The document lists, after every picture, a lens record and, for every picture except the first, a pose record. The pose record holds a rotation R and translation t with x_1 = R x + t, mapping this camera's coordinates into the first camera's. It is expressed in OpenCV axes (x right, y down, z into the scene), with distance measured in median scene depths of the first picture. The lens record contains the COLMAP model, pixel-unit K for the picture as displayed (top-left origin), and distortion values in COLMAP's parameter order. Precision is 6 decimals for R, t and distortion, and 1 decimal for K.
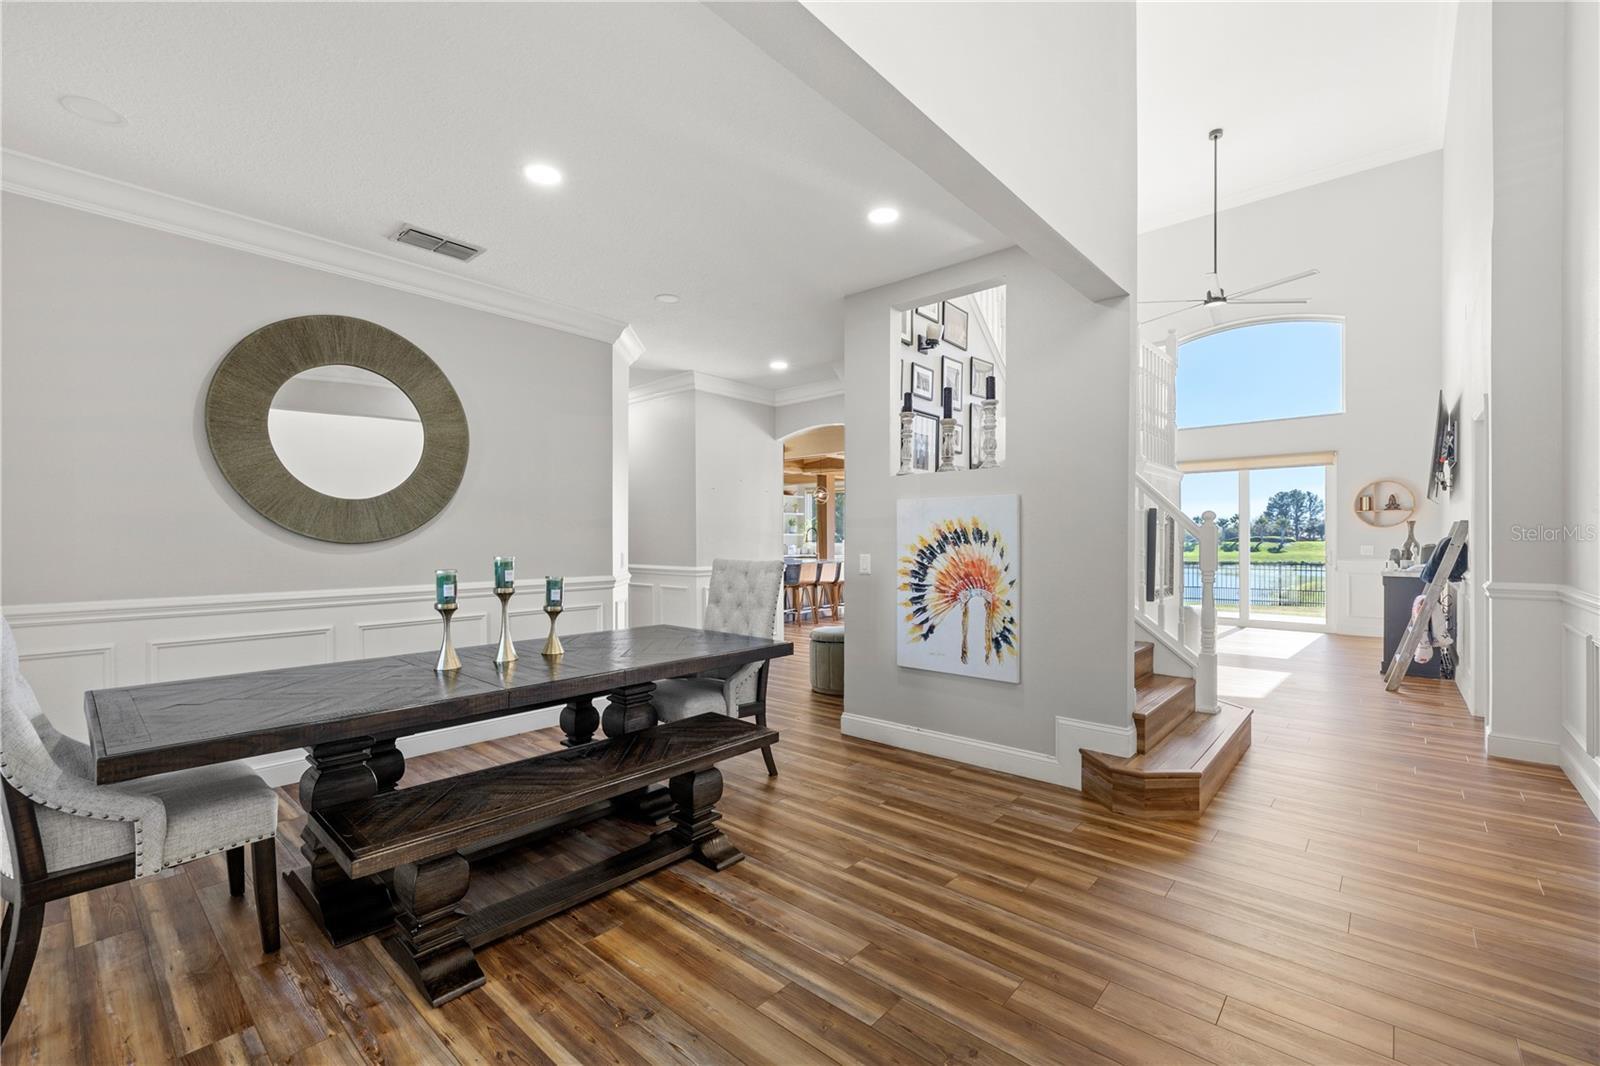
lens RADIAL K [[681.8, 0, 803.4], [0, 681.8, 541.3], [0, 0, 1]] dist [0.006559, -0.000881]
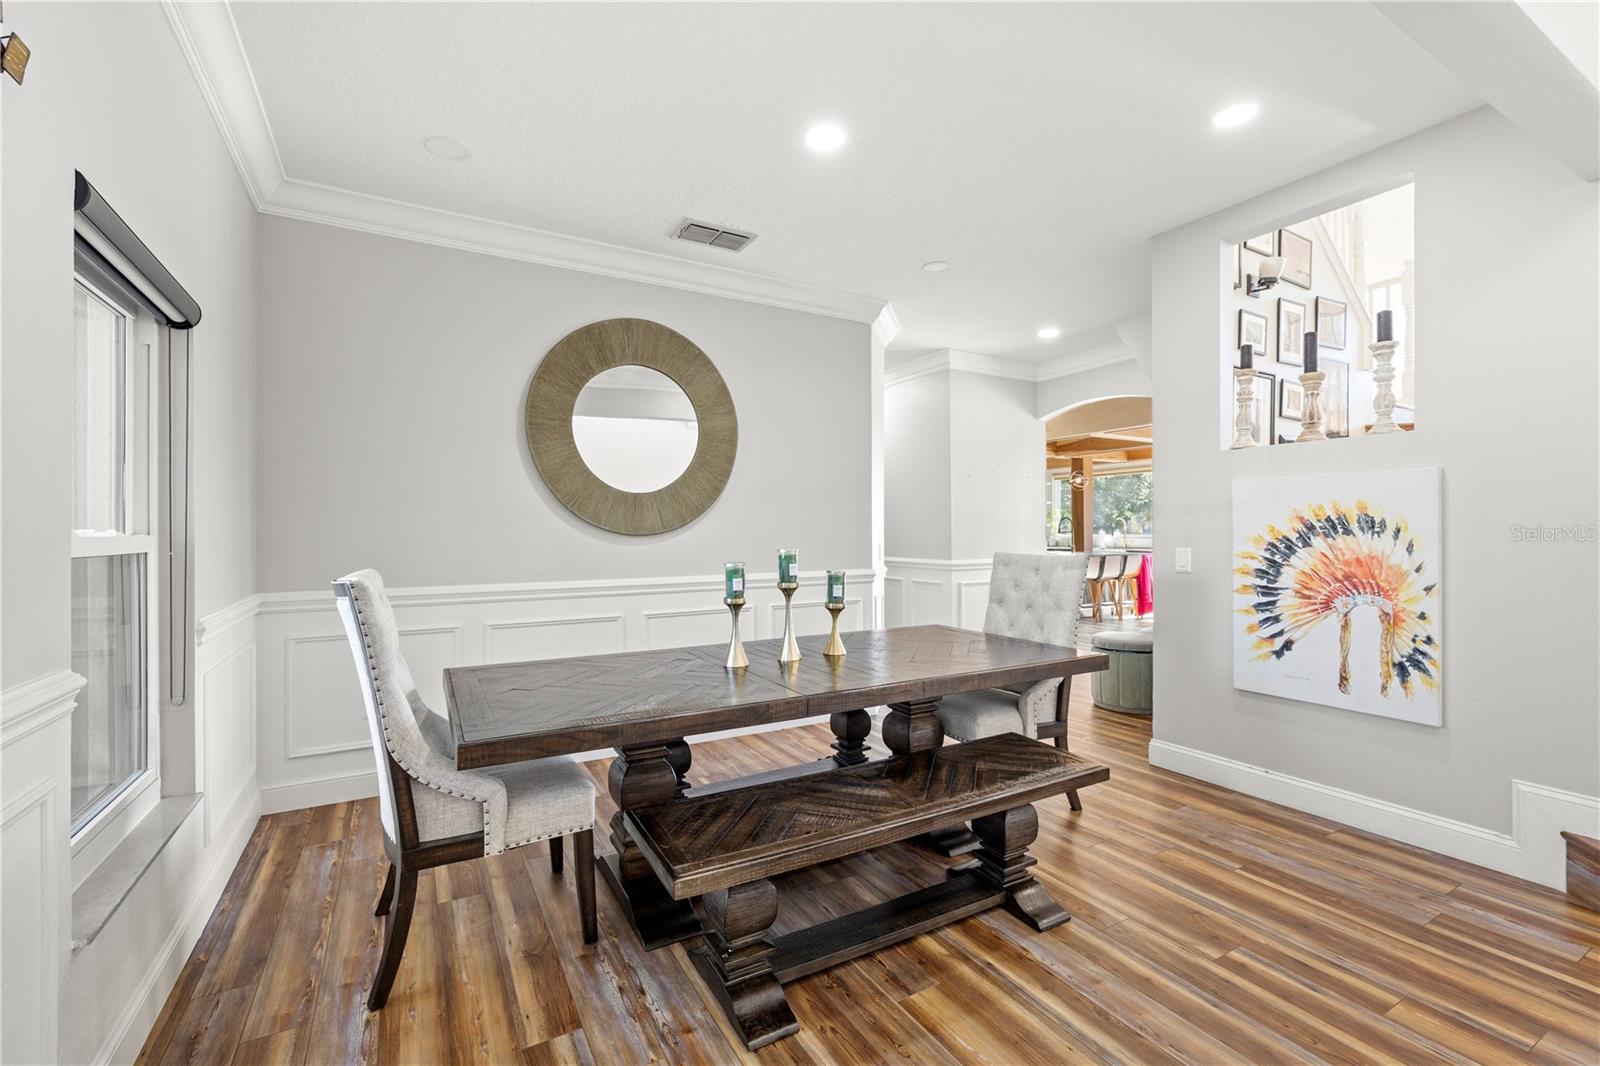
lens RADIAL K [[681.8, 0, 794.1], [0, 681.8, 533.1], [0, 0, 1]] dist [0.006559, -0.000881]
pose [[0.947908, -0.001807, -0.318540, -0.118011], [0.001847, 0.999998, -0.000176, 0.000717], [0.318540, -0.000422, 0.947909, 0.100212]]
